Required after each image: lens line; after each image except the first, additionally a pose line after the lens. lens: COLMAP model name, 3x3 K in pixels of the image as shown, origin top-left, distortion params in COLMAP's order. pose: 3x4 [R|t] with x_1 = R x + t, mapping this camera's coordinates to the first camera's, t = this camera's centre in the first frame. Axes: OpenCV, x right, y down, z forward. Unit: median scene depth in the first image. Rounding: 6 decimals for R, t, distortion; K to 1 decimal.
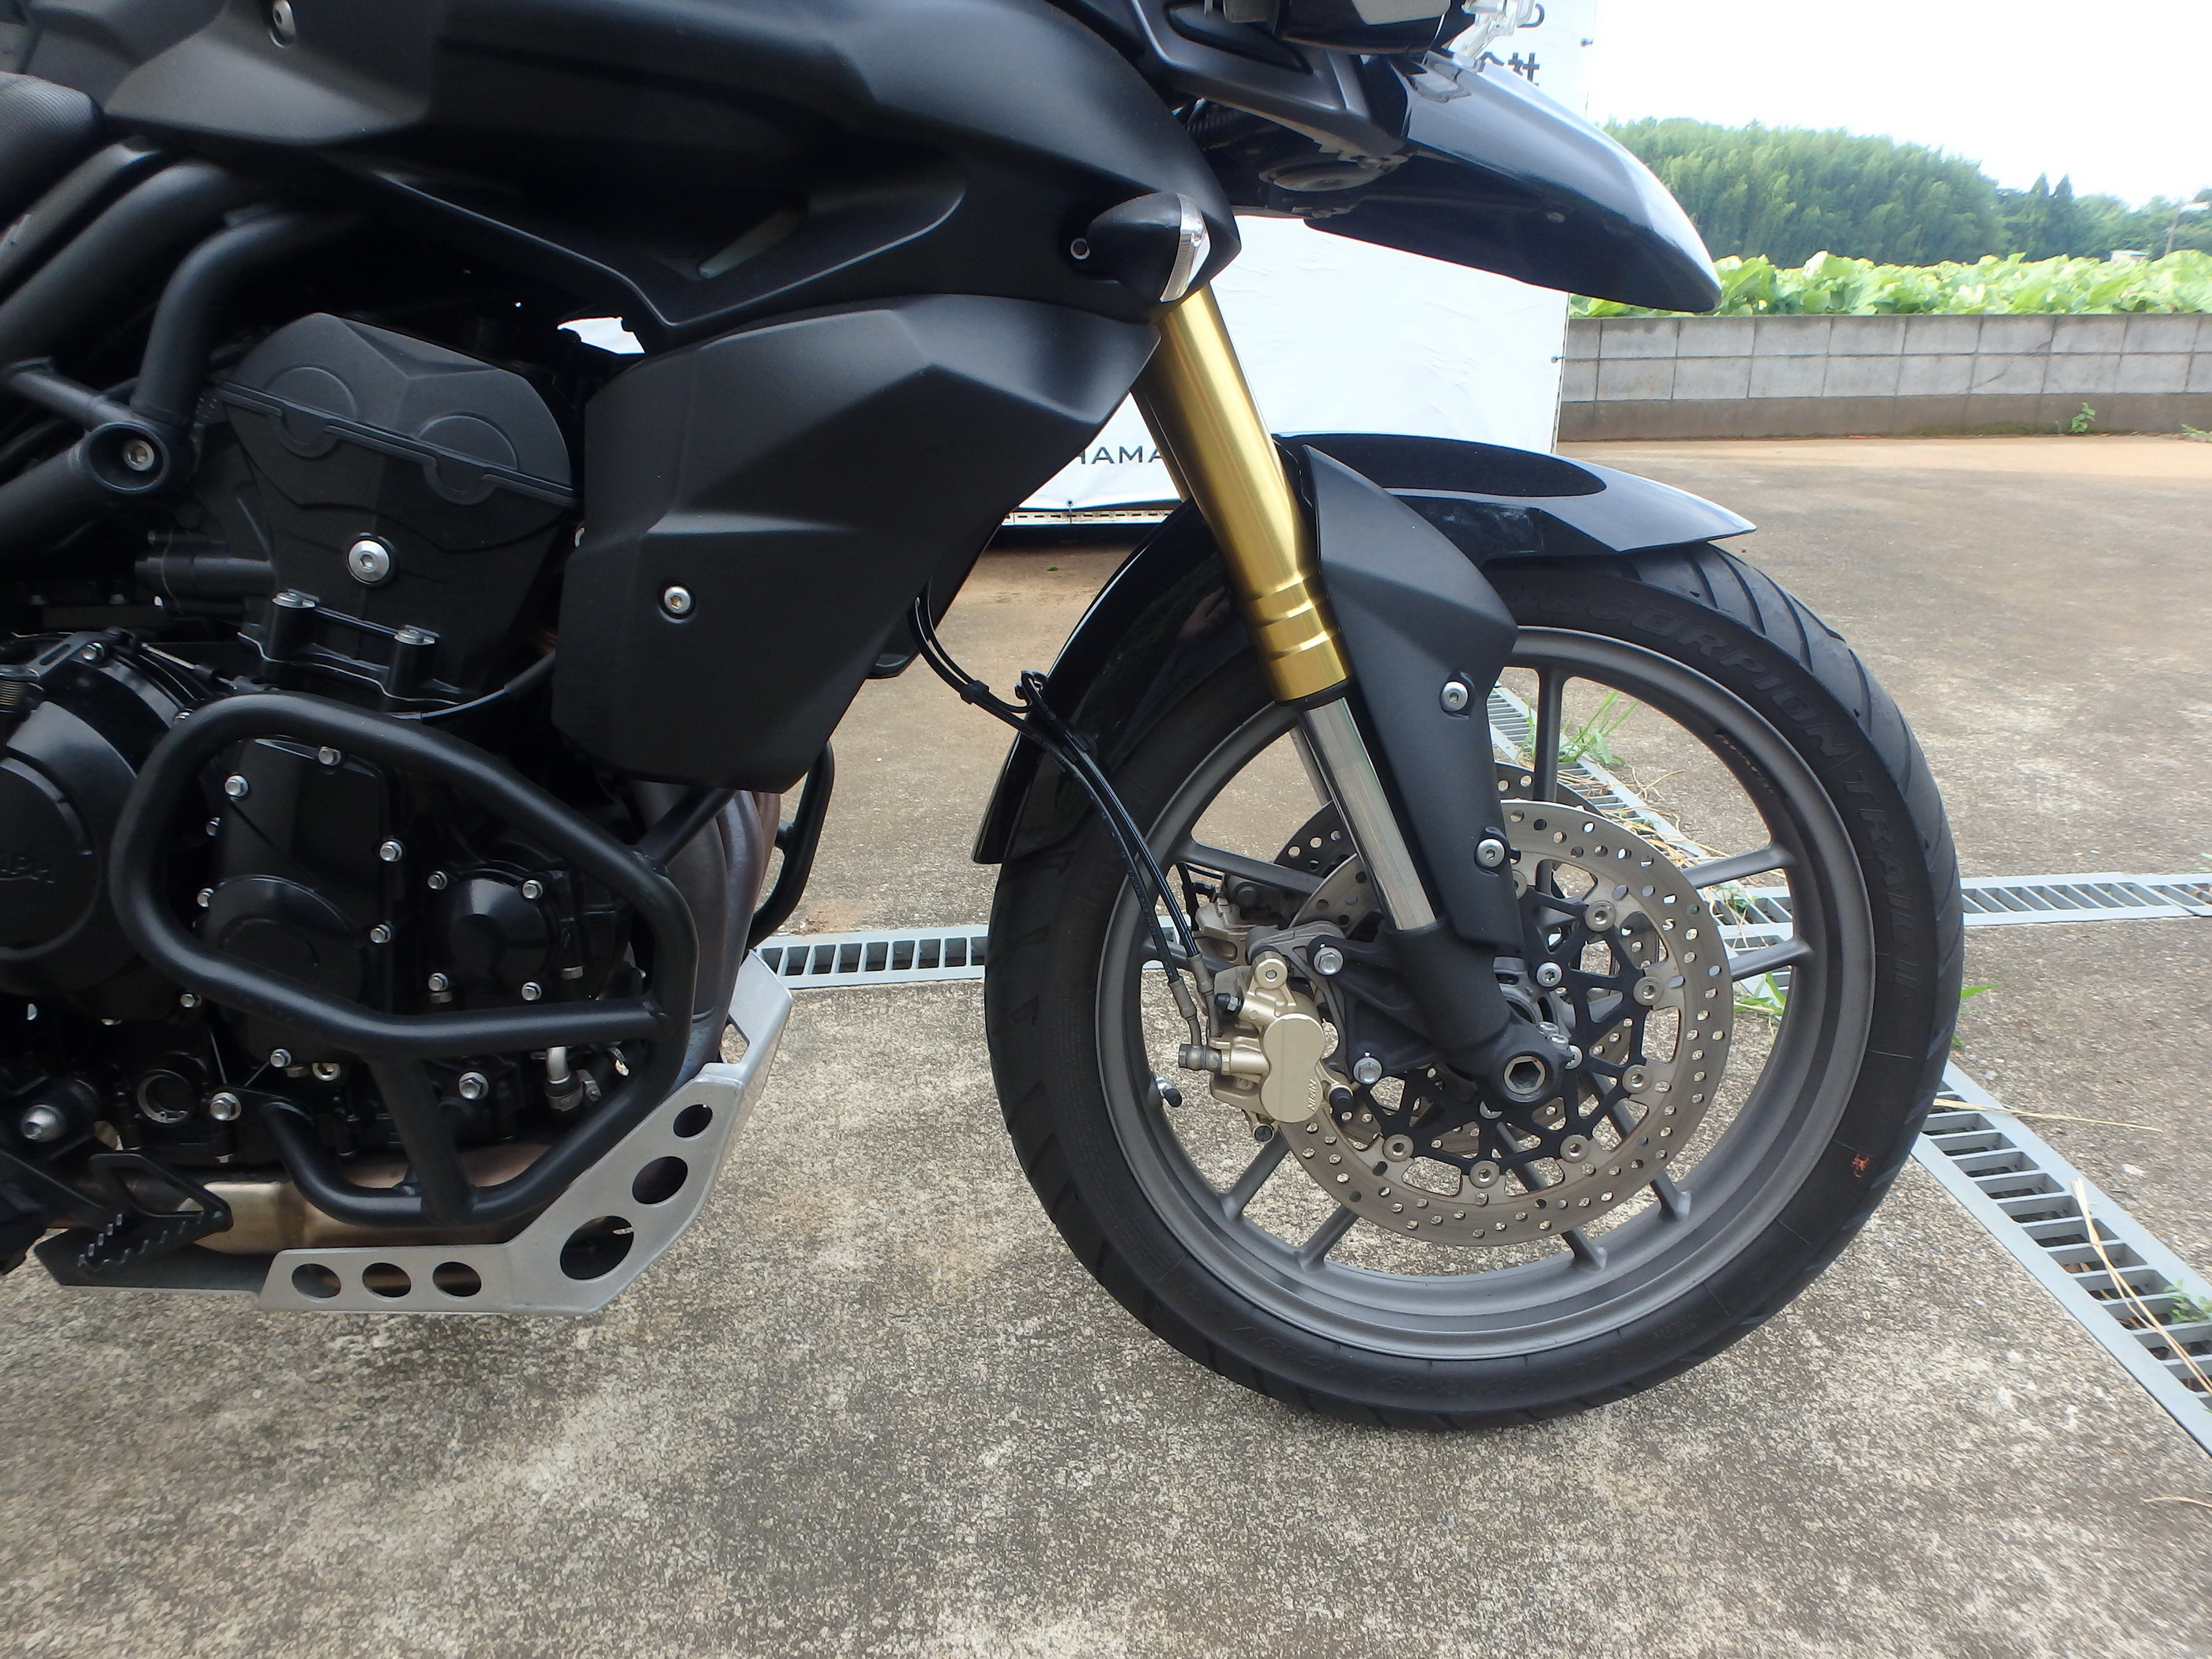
lens RADIAL K [[1365.0, 0, 1125.1], [0, 1365.0, 837.4], [0, 0, 1]] dist [-0.045739, 0.009665]
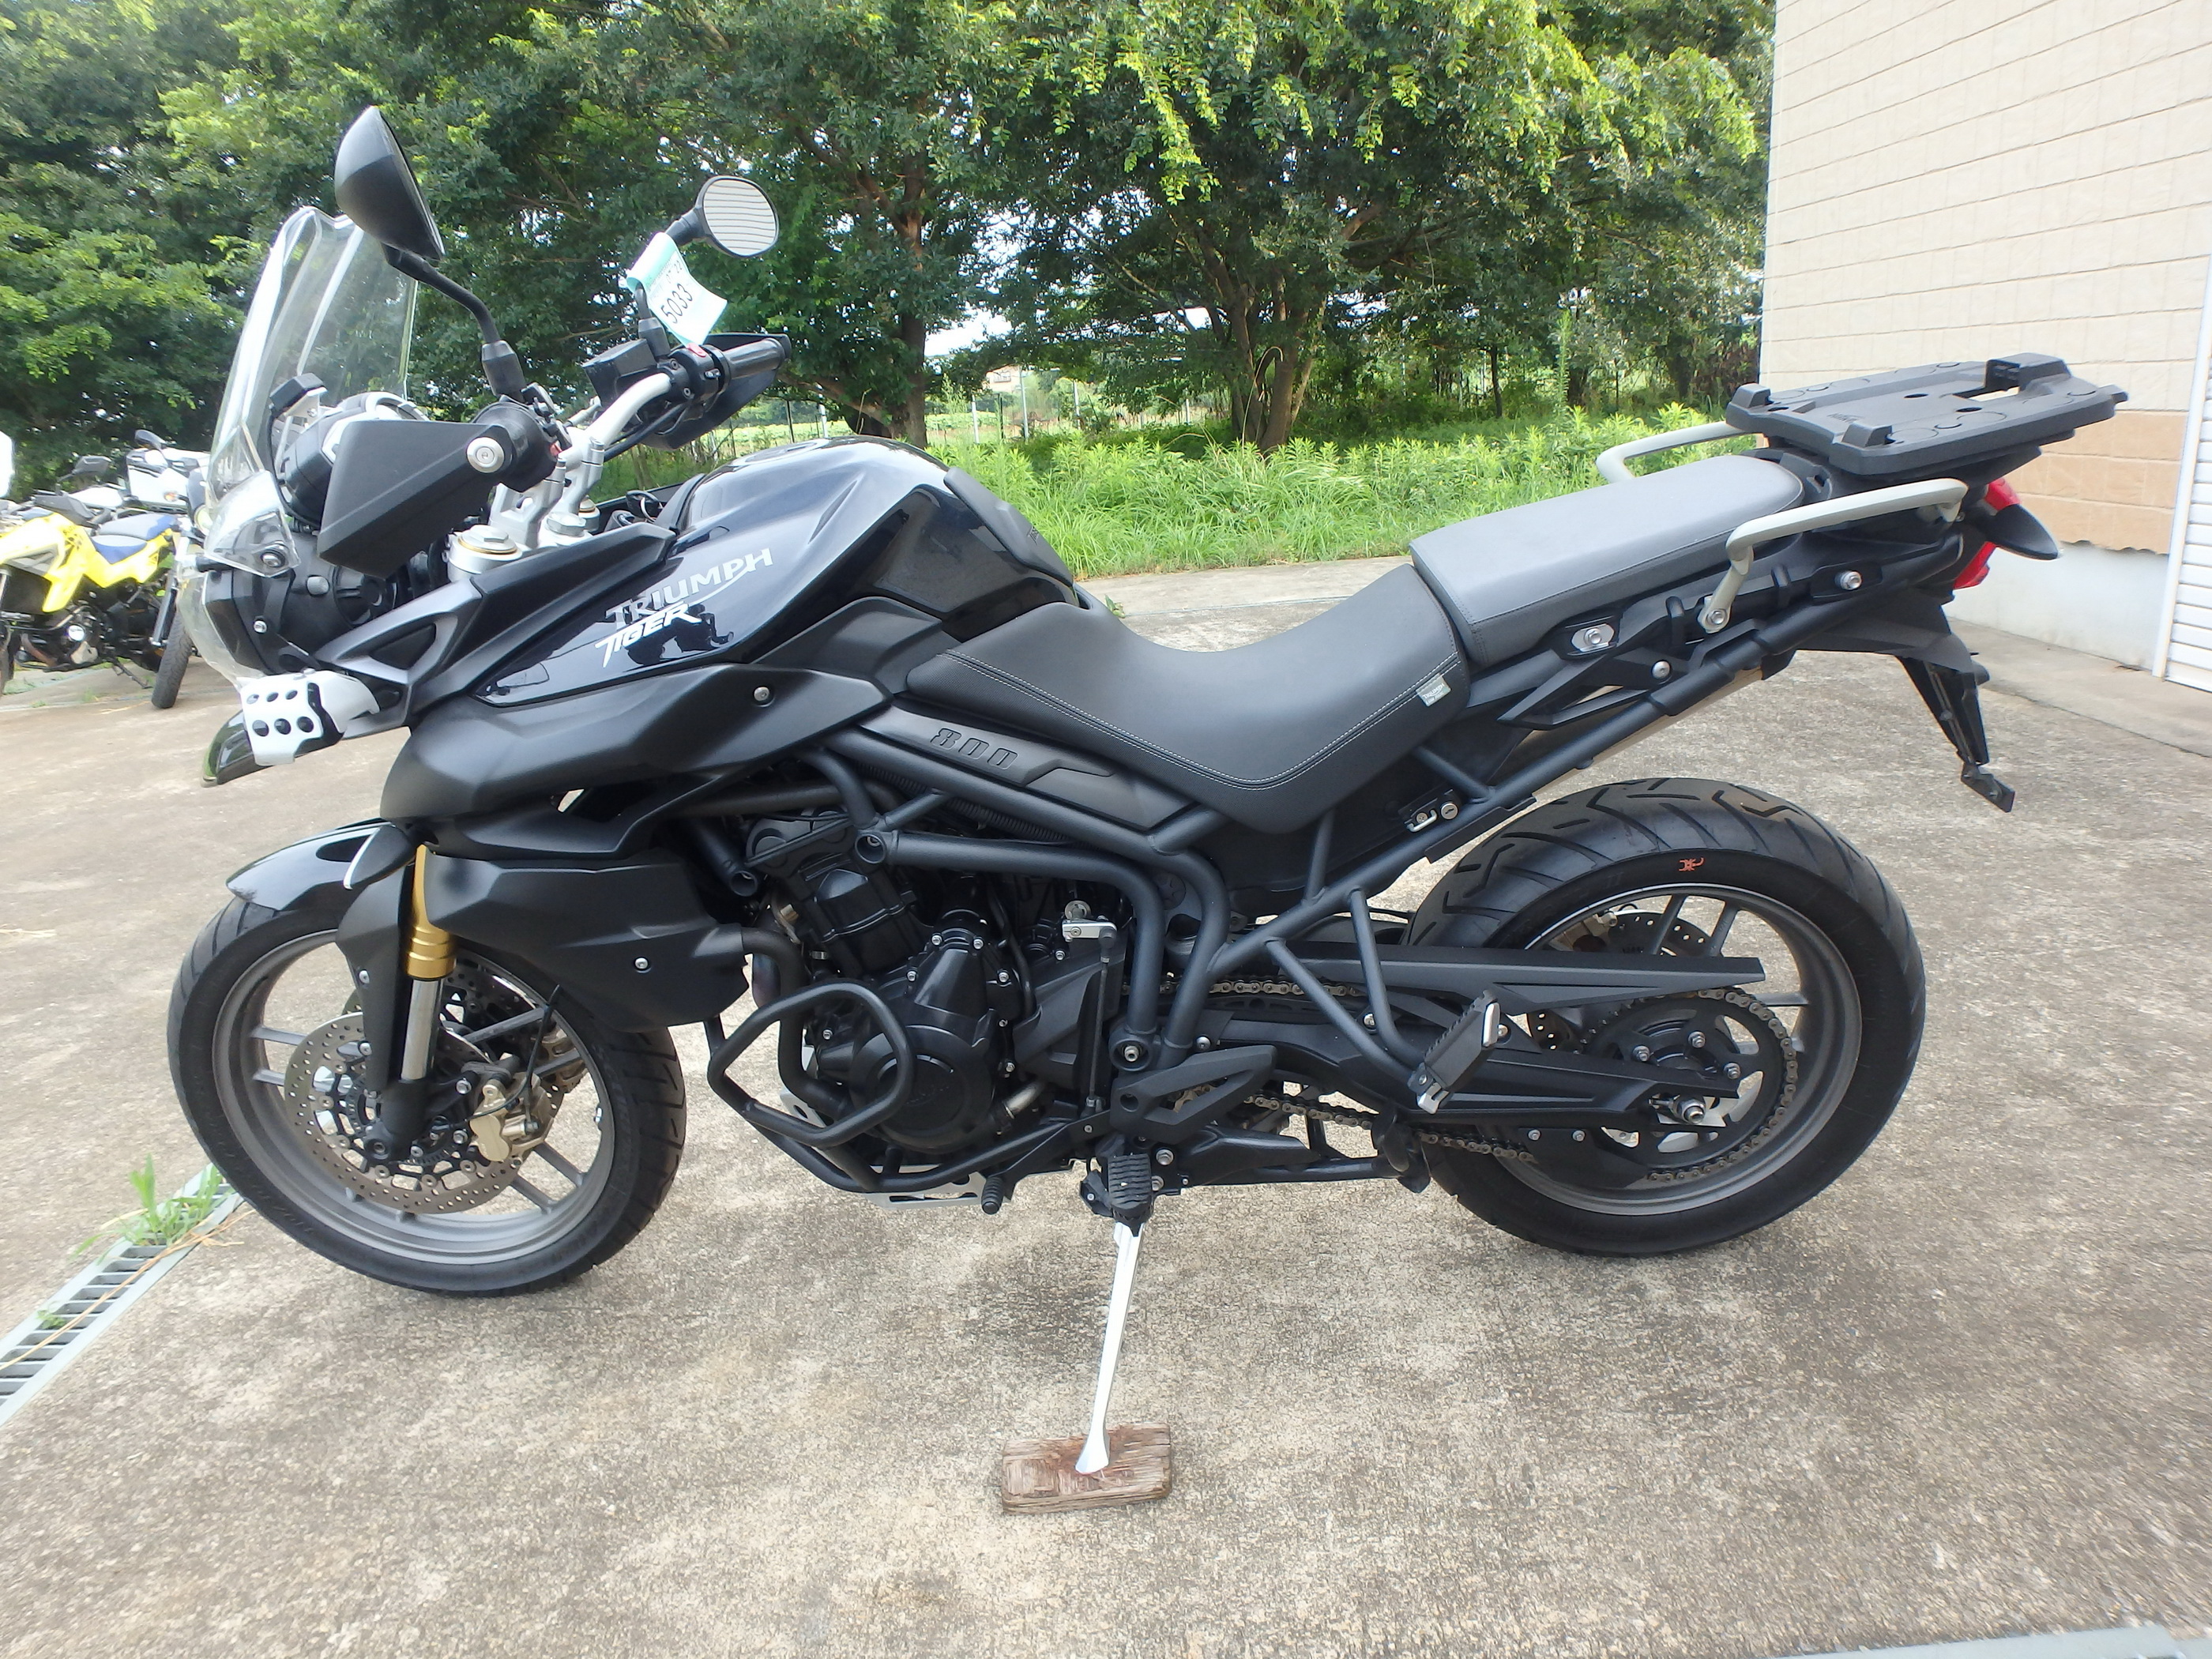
lens RADIAL K [[1365.0, 0, 1120.1], [0, 1365.0, 842.5], [0, 0, 1]] dist [-0.045739, 0.009665]
pose [[-0.992832, 0.076561, 0.091775, -0.853984], [0.117879, 0.753972, 0.646244, -1.173608], [-0.019719, 0.652430, -0.757592, 2.068385]]
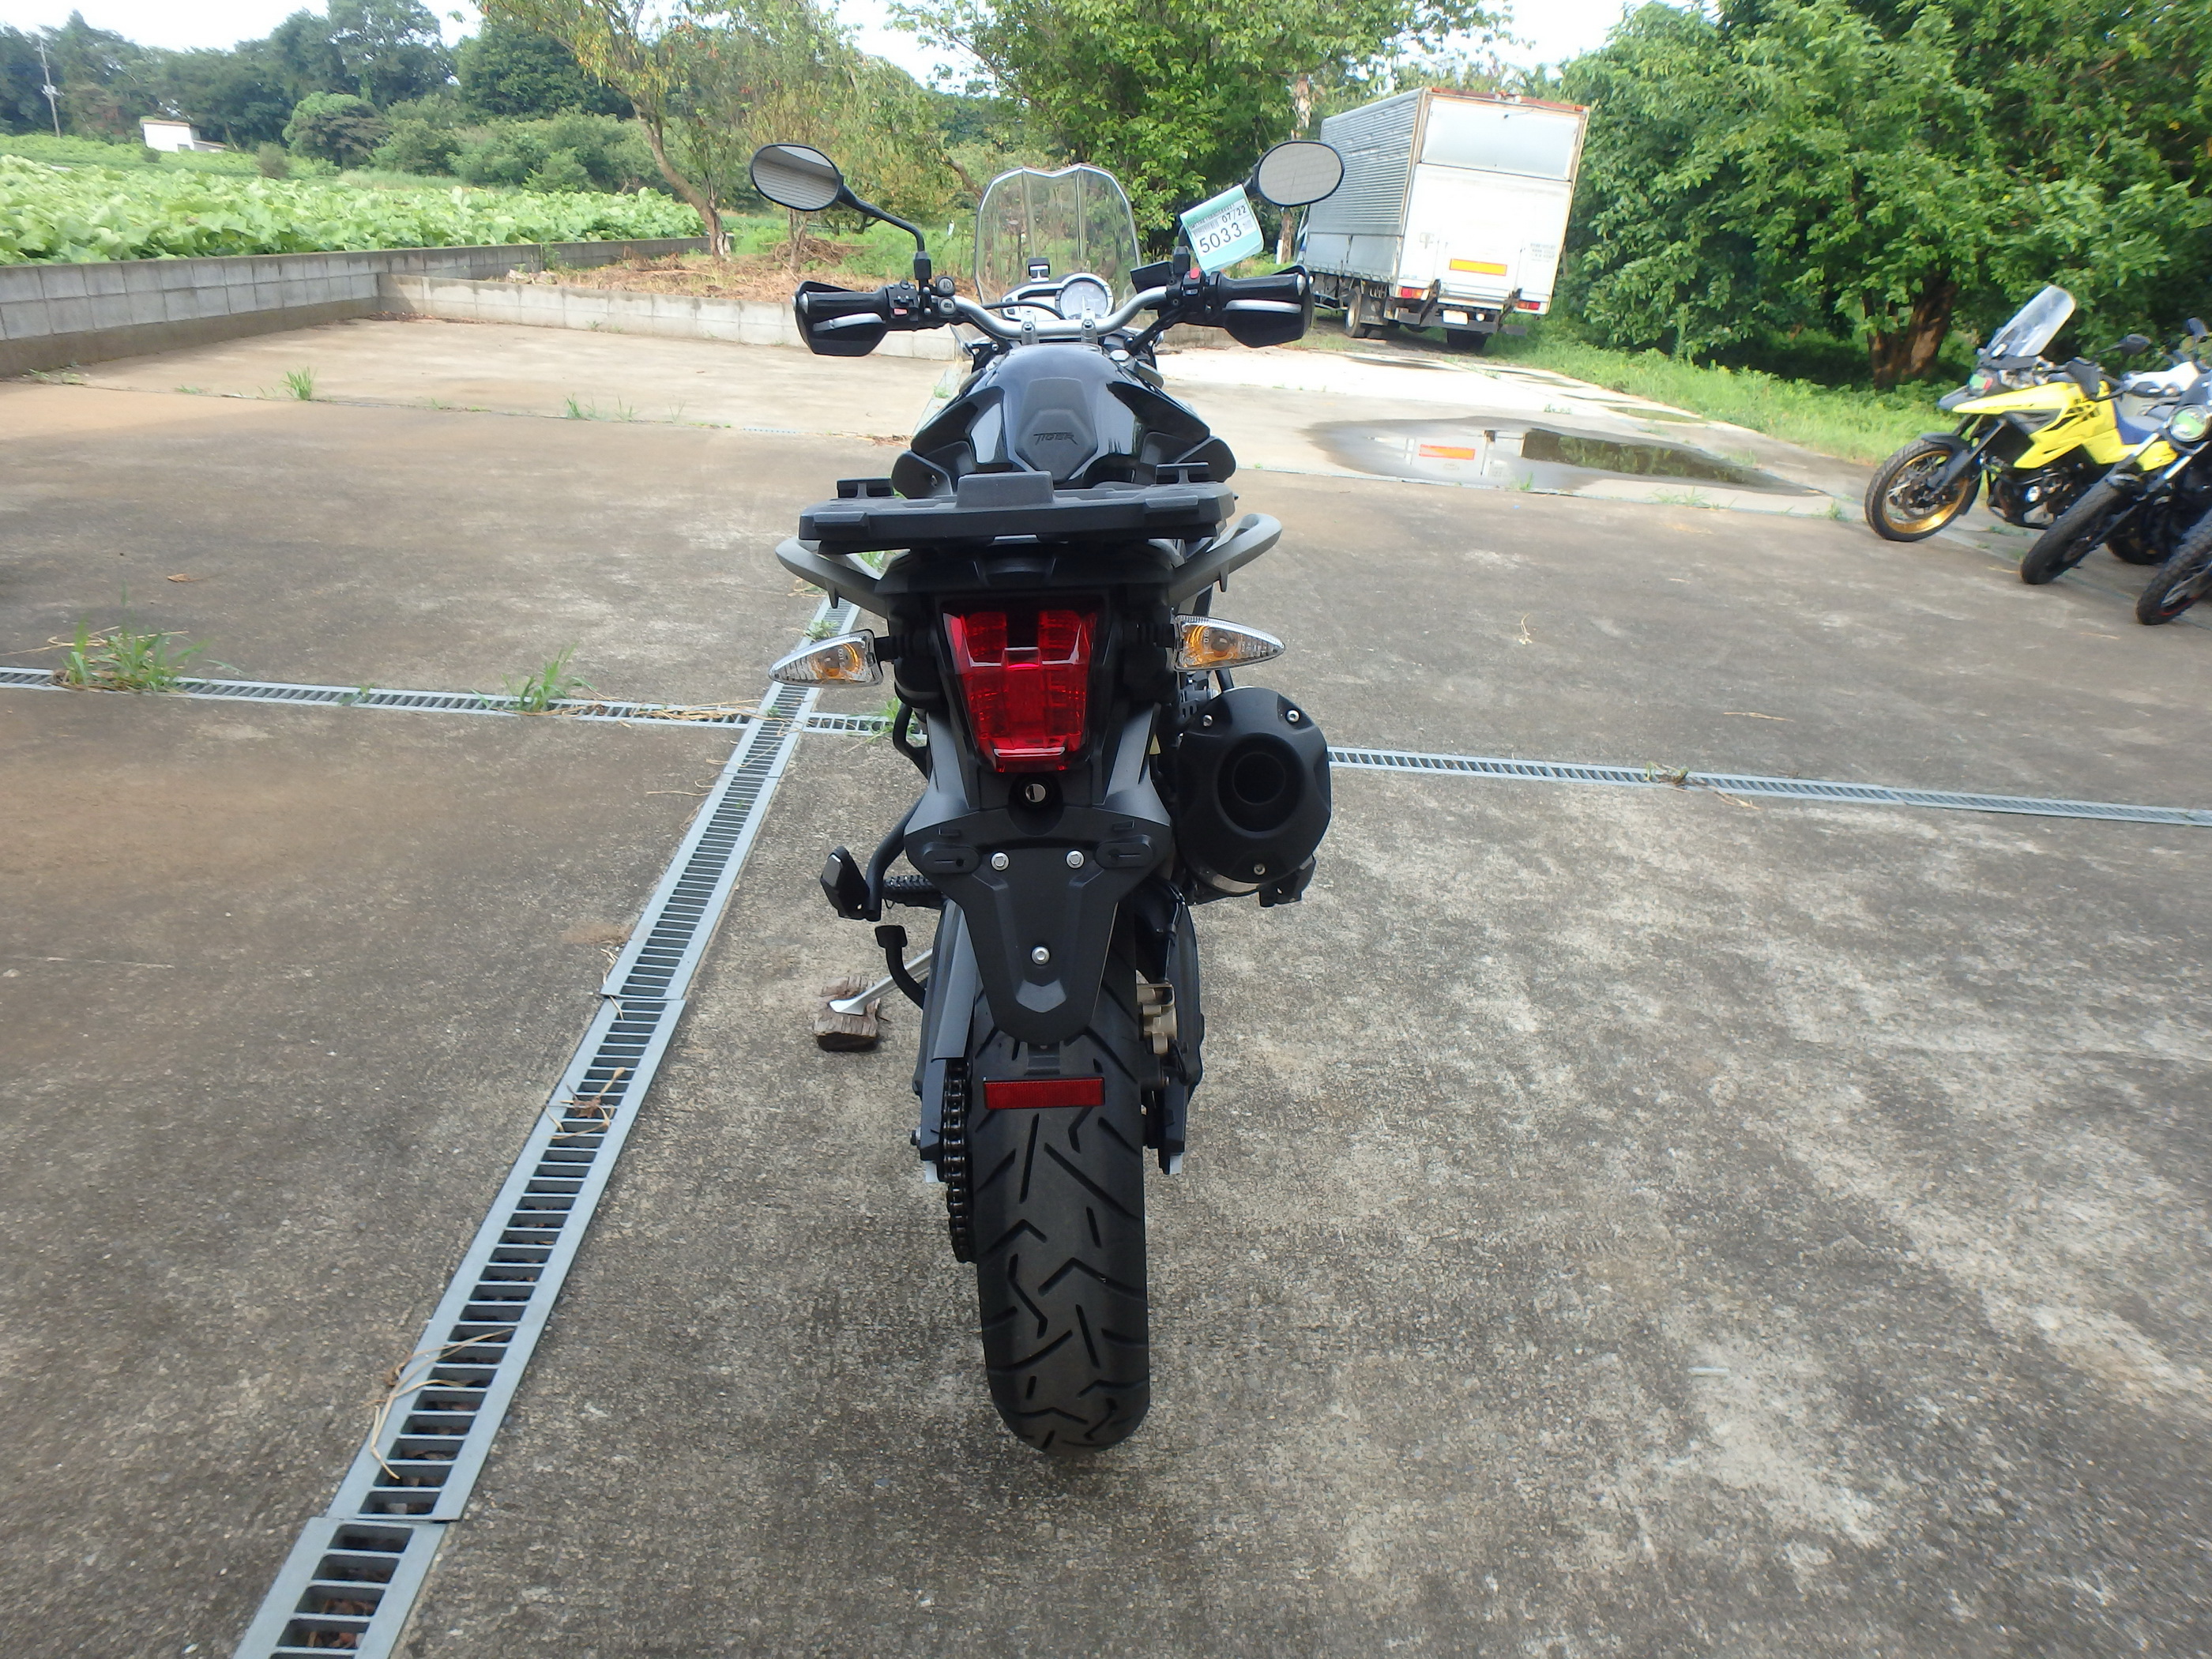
lens RADIAL K [[1365.0, 0, 1097.4], [0, 1365.0, 837.4], [0, 0, 1]] dist [-0.045739, 0.009665]
pose [[0.027155, -0.382735, 0.923459, -2.623869], [0.301037, 0.884045, 0.357548, -0.662331], [-0.953226, 0.268286, 0.139224, 0.593742]]
